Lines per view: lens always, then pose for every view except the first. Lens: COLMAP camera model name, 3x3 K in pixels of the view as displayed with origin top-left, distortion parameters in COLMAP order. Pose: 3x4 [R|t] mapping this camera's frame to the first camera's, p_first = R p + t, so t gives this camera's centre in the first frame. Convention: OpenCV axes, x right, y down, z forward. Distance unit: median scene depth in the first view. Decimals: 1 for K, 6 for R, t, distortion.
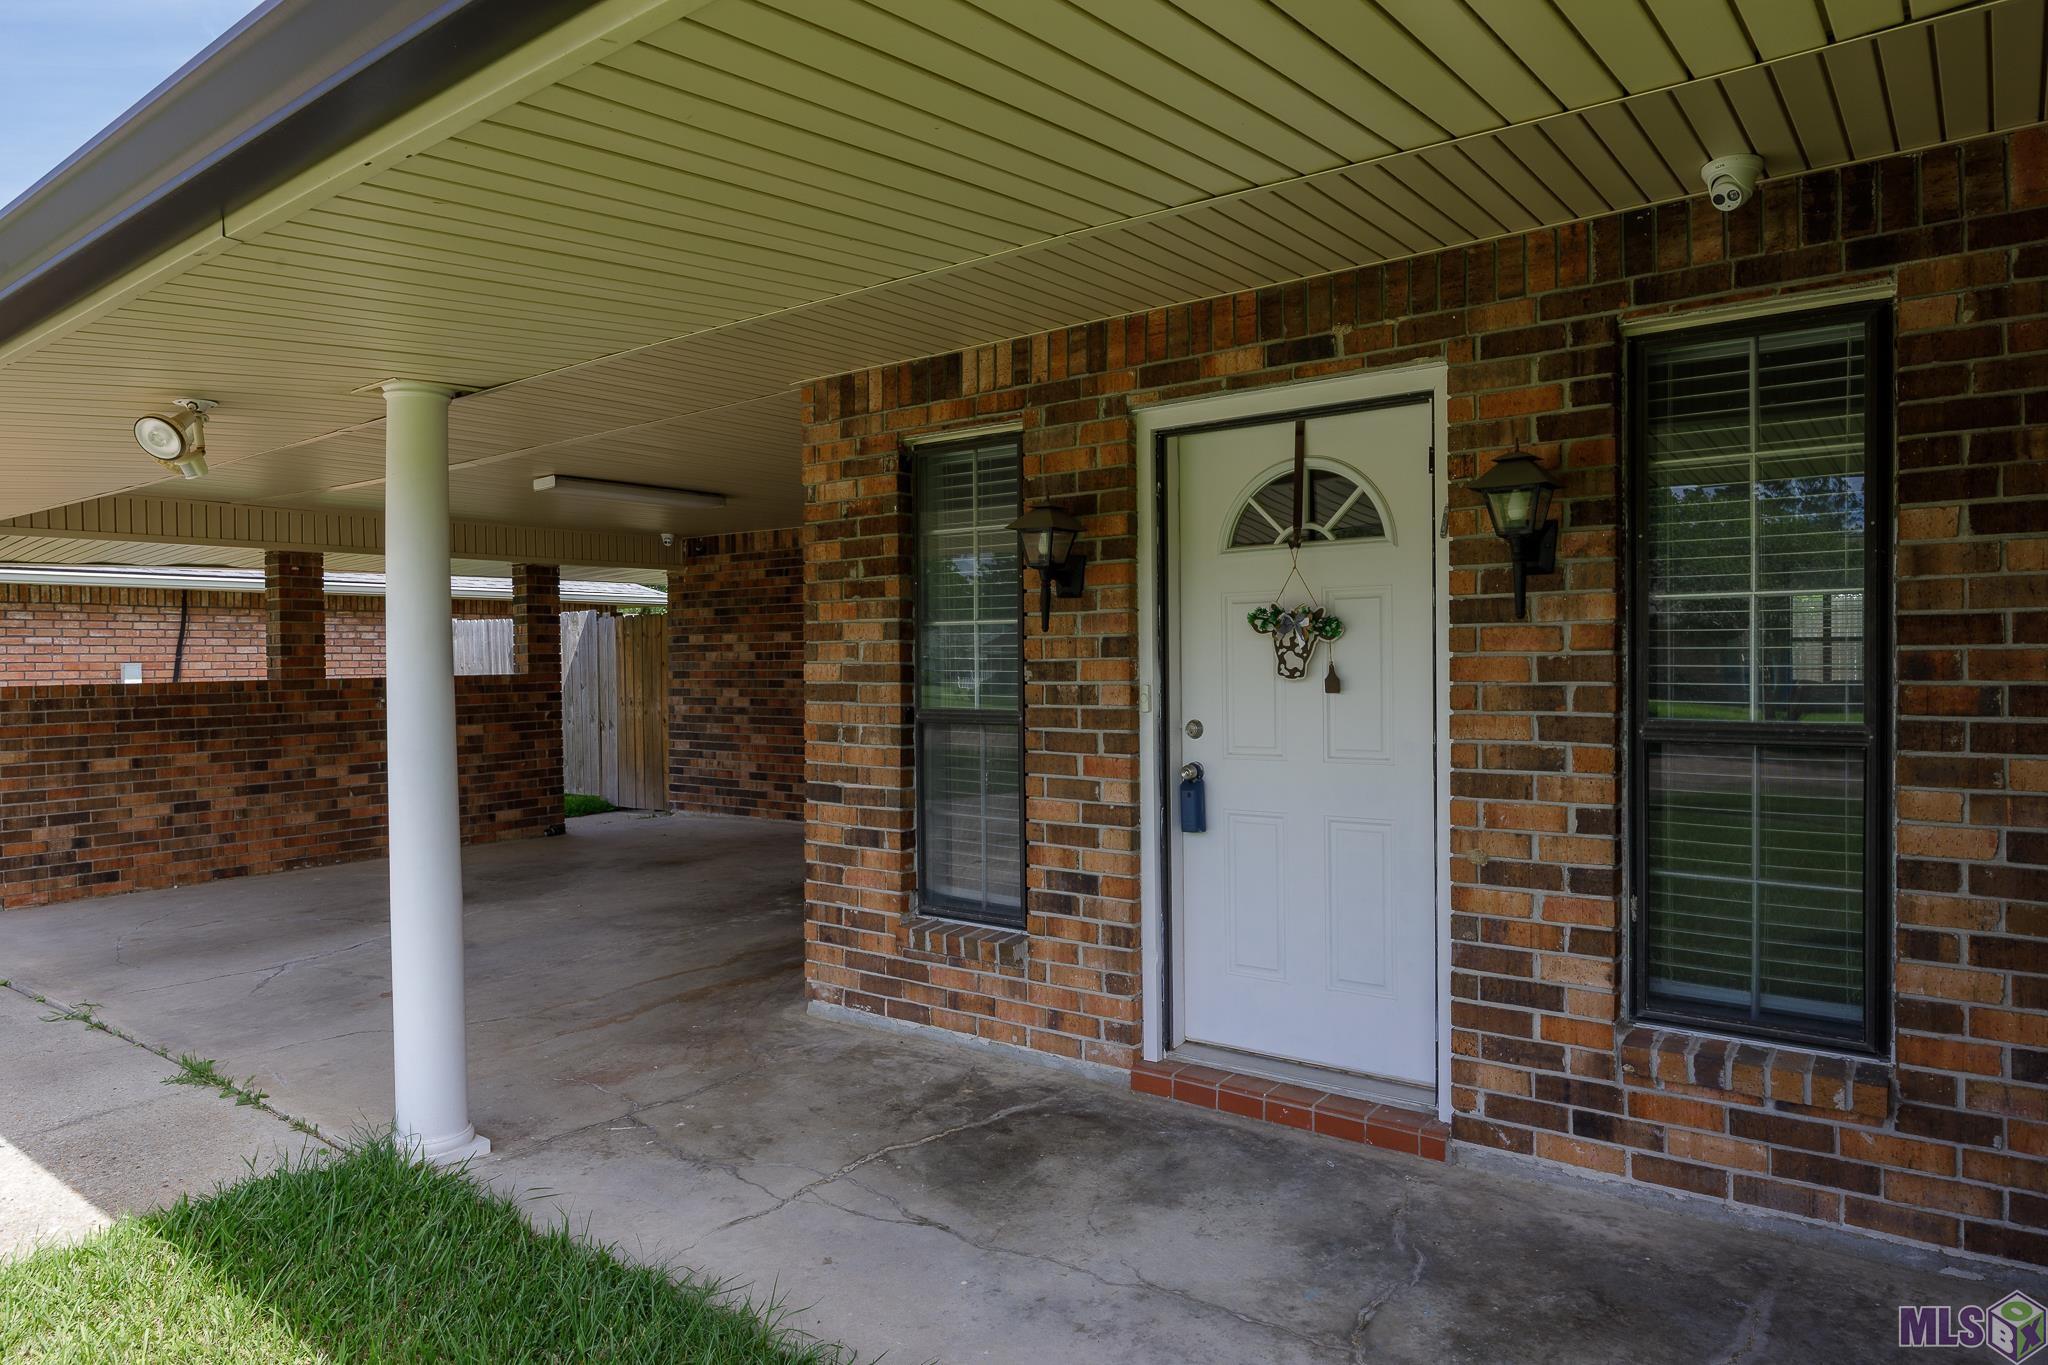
lens RADIAL K [[1272.2, 0, 1031.6], [0, 1272.2, 680.6], [0, 0, 1]] dist [-0.000066, 0.000297]
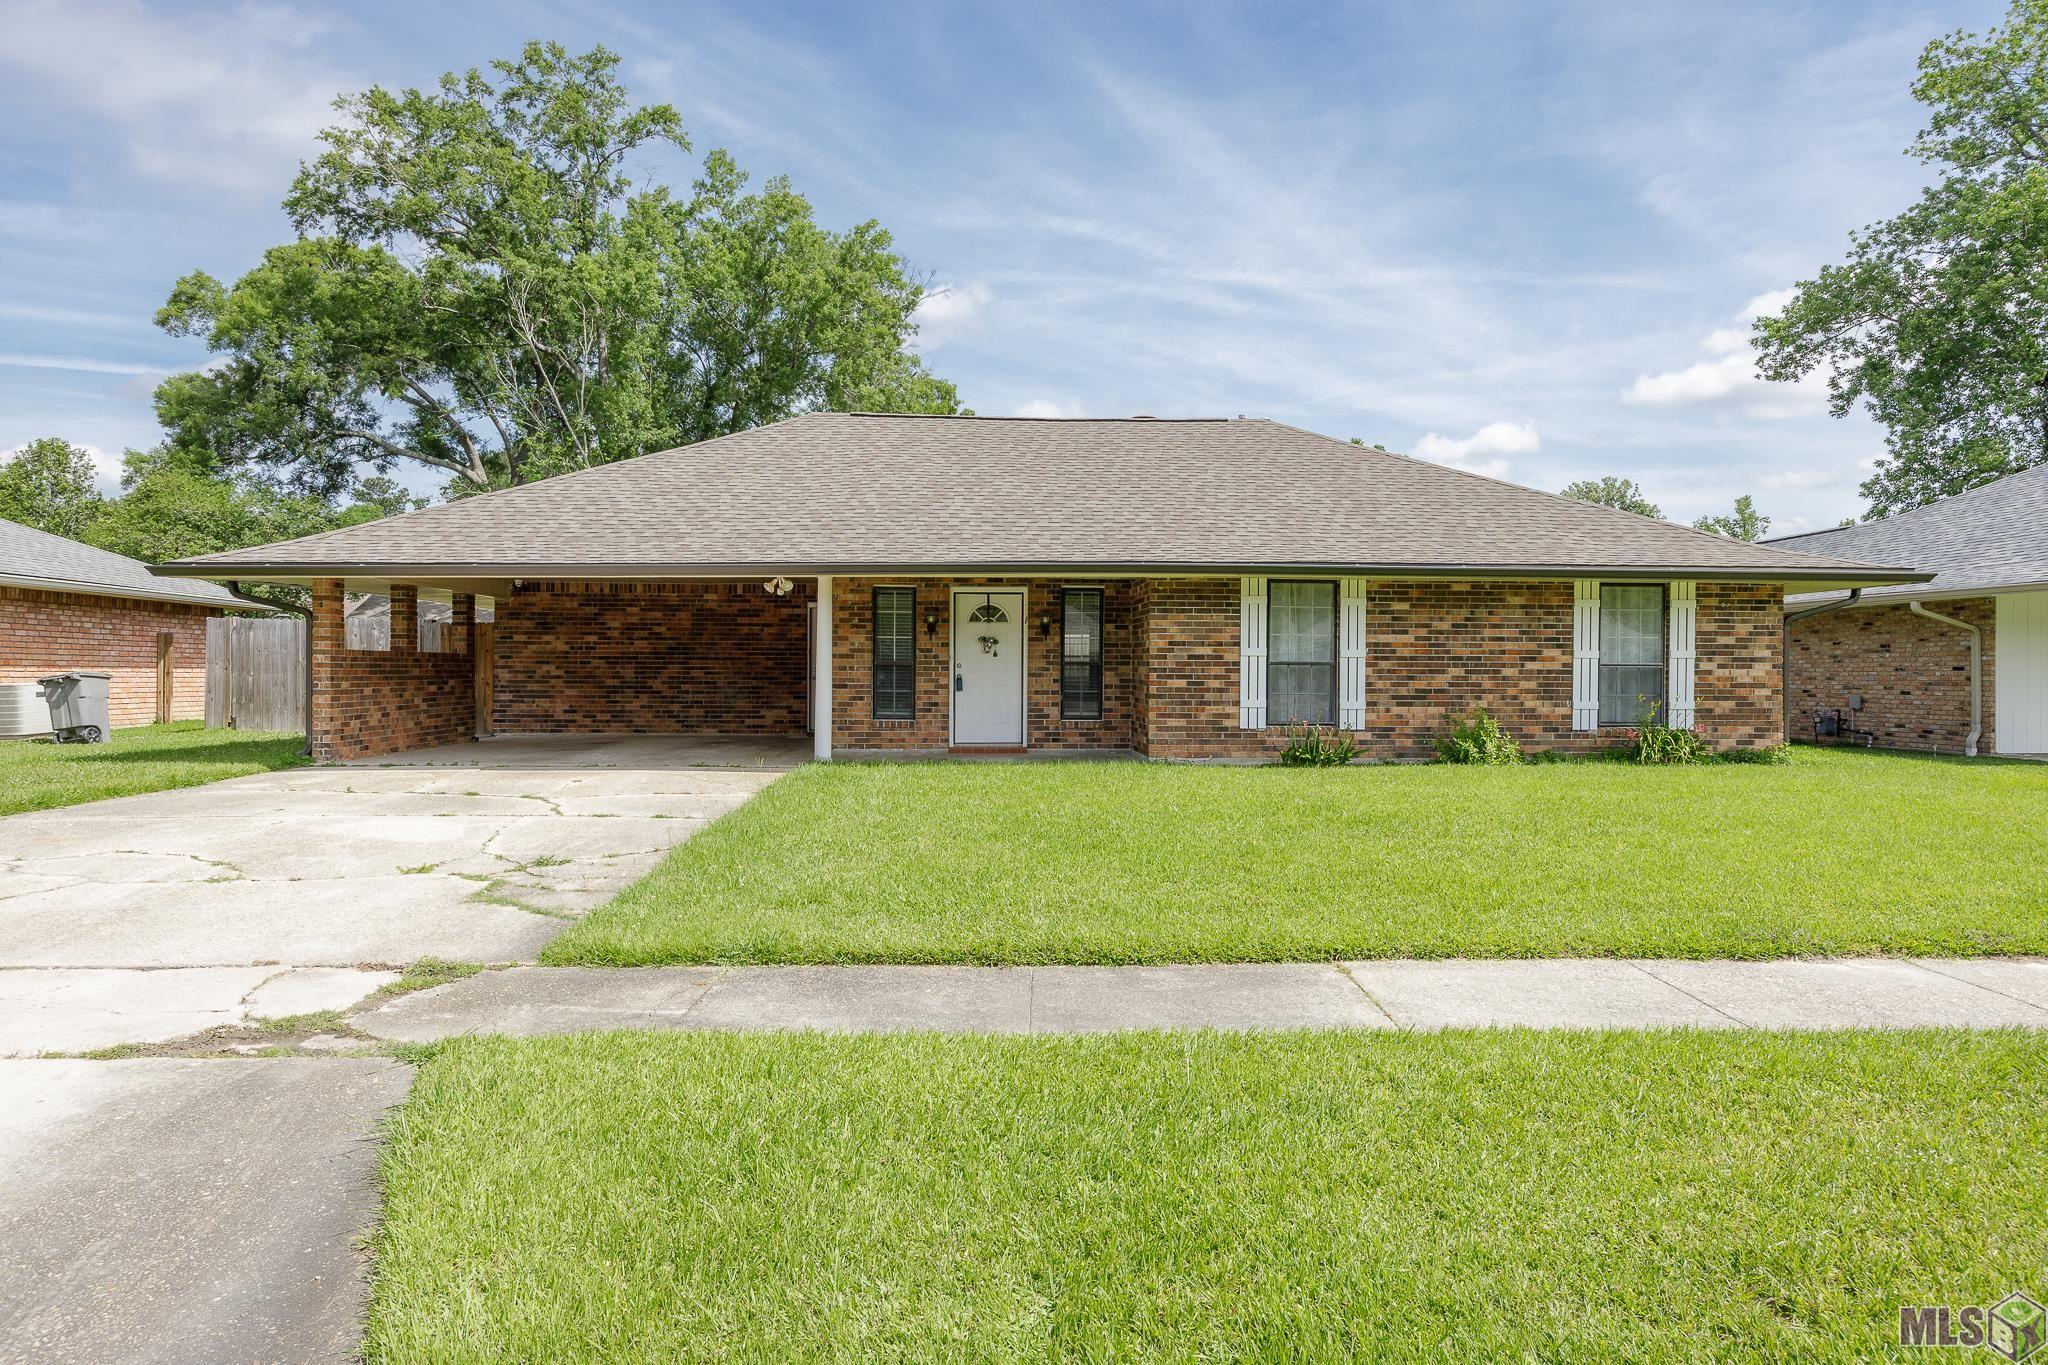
lens RADIAL K [[1202.4, 0, 1030.3], [0, 1202.4, 683.7], [0, 0, 1]] dist [-0.021793, -0.000095]
pose [[0.765144, 0.011816, 0.643751, -1.880367], [-0.002687, 0.999881, -0.015159, 0.132852], [-0.643854, 0.009869, 0.765085, -1.805859]]
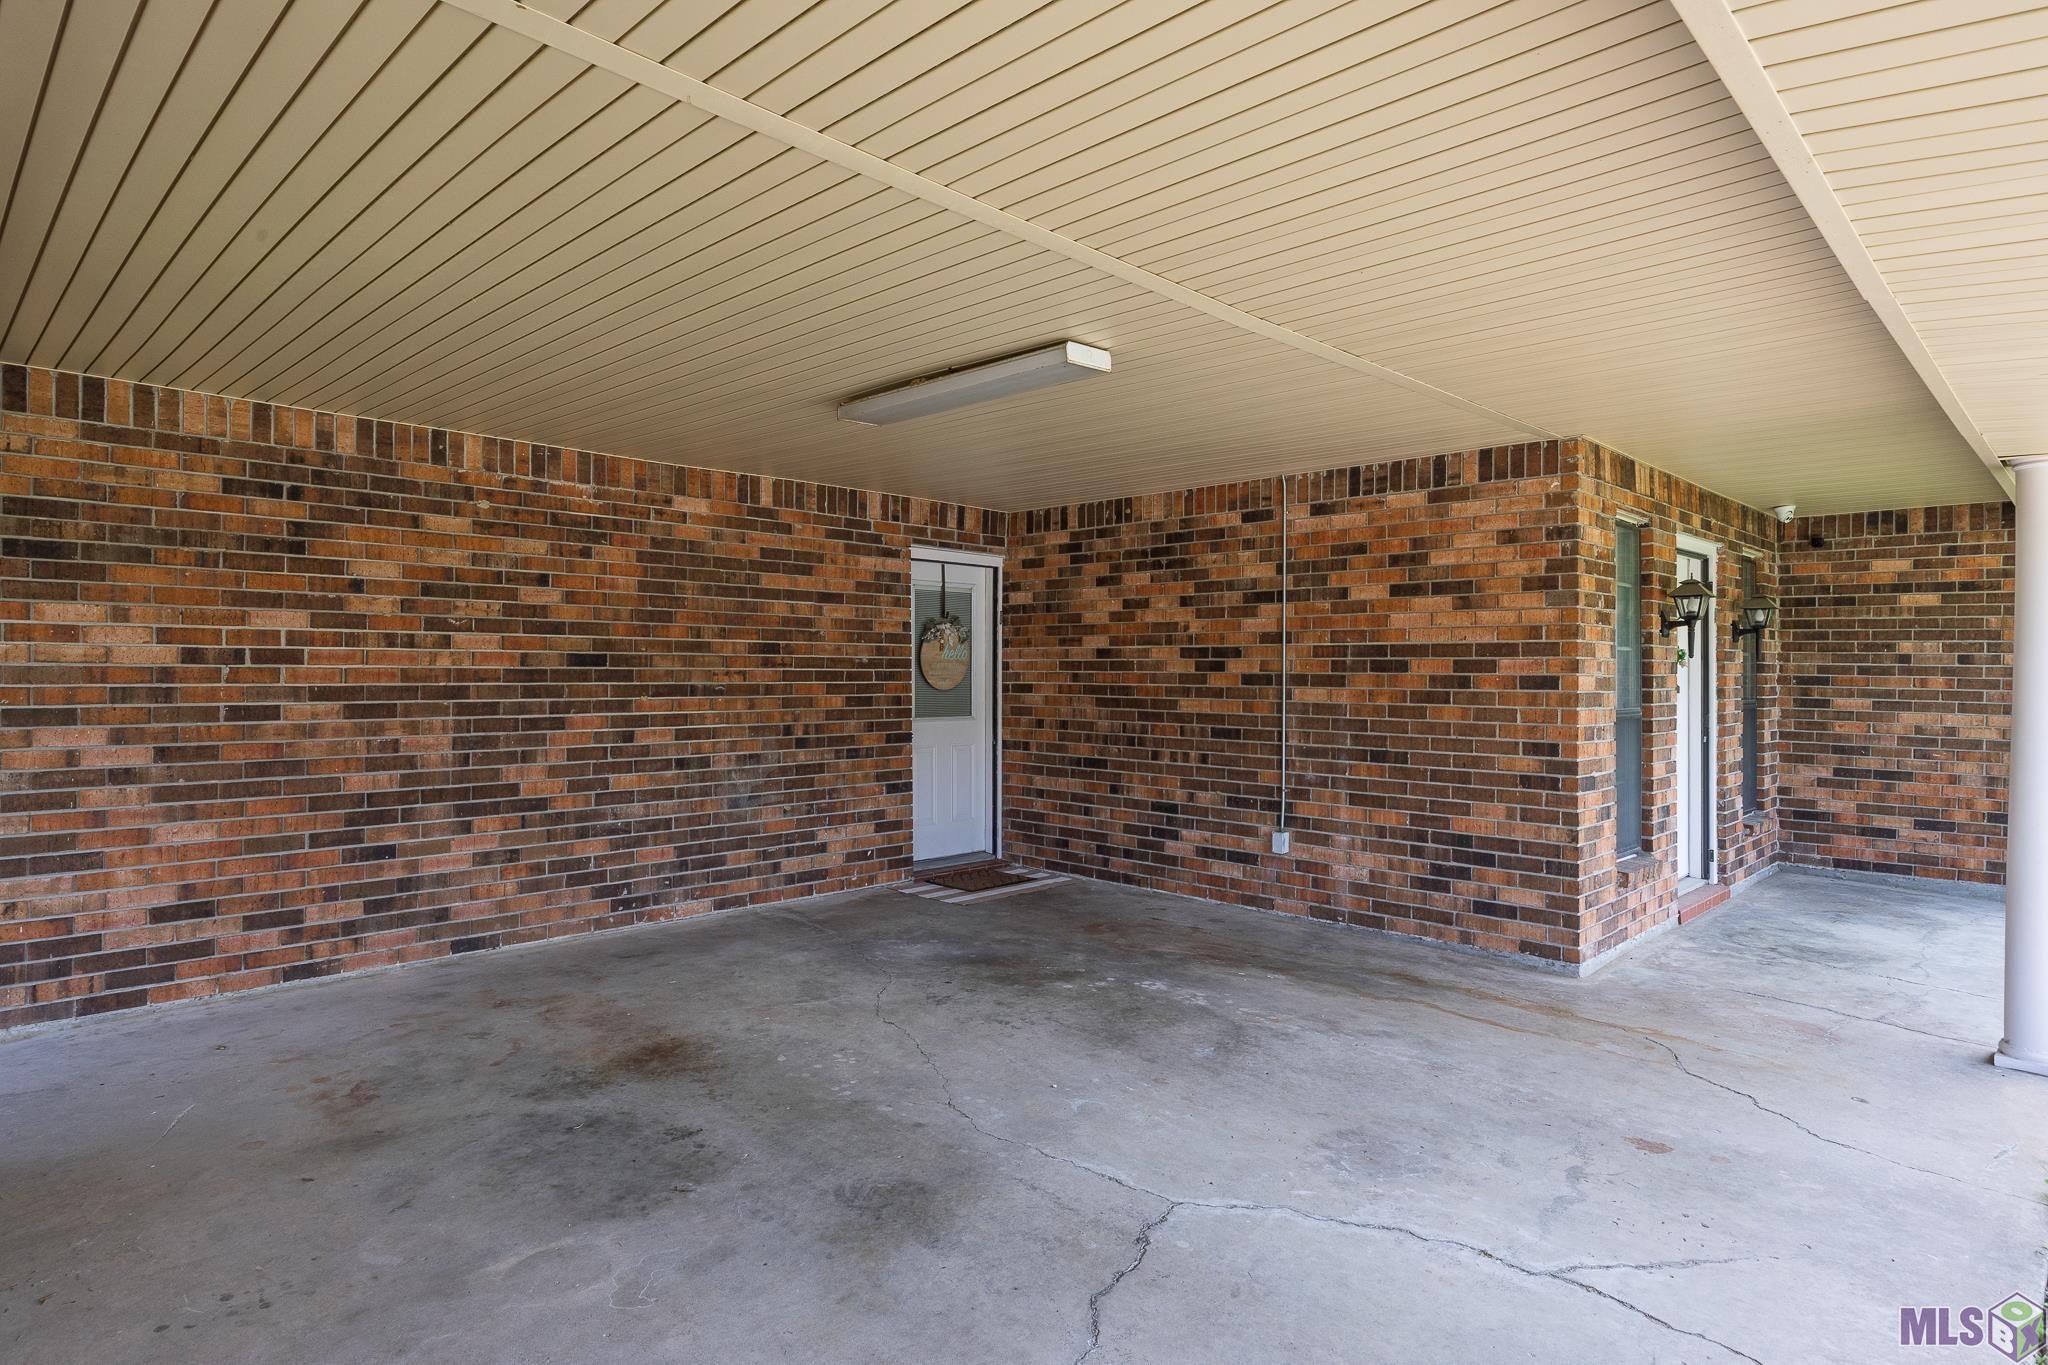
lens RADIAL K [[1116.4, 0, 1022.1], [0, 1116.4, 674.2], [0, 0, 1]] dist [-0.004784, -0.001278]
pose [[0.124343, 0.009620, 0.992193, -1.307998], [0.010864, 0.999880, -0.011056, -0.009958], [-0.992180, 0.012154, 0.124224, 1.435471]]
